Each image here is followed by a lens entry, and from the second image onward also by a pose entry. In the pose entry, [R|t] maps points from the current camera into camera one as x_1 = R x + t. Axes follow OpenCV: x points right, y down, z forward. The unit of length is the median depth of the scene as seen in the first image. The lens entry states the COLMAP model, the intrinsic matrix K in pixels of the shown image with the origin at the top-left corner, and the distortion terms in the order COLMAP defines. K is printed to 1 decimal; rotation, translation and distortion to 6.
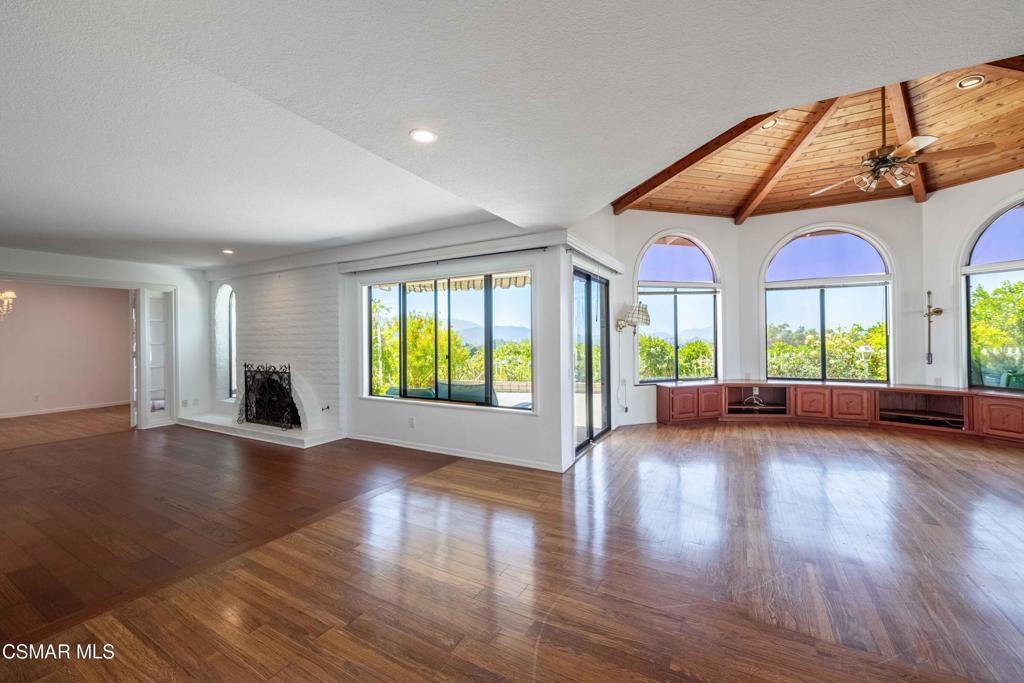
lens RADIAL K [[409.3, 0, 511.0], [0, 409.3, 336.0], [0, 0, 1]] dist [-0.002587, -0.000624]
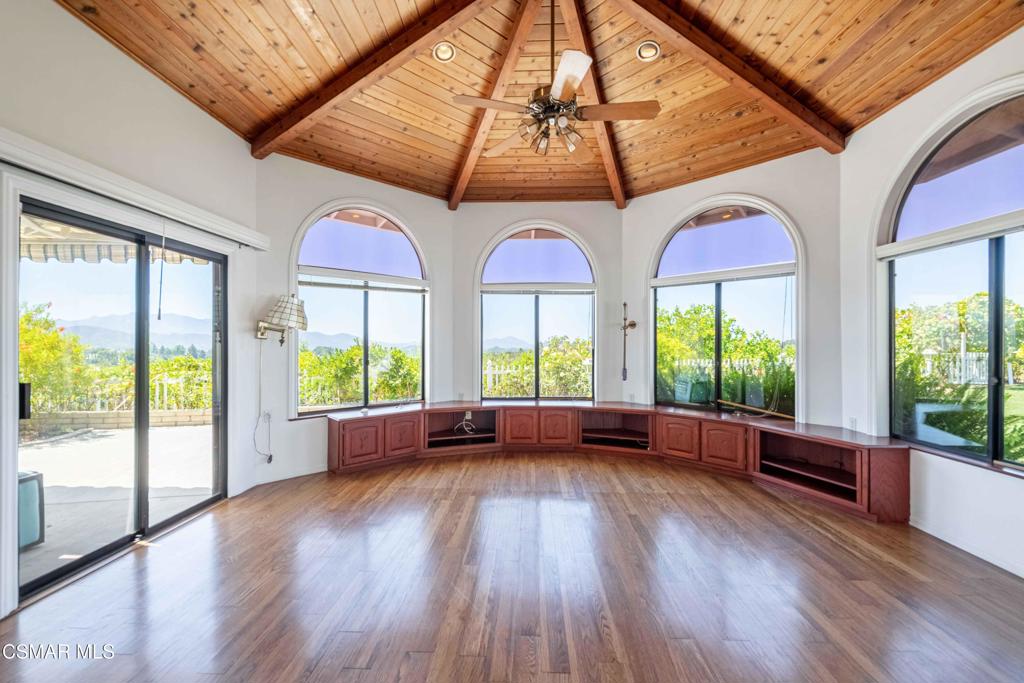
lens RADIAL K [[414.2, 0, 512.0], [0, 414.2, 341.5], [0, 0, 1]] dist [0.000115, -0.000112]
pose [[0.895555, 0.017096, 0.444621, 0.336849], [-0.014128, 0.999850, -0.009988, -0.006063], [-0.444726, 0.002664, 0.895663, 0.239011]]
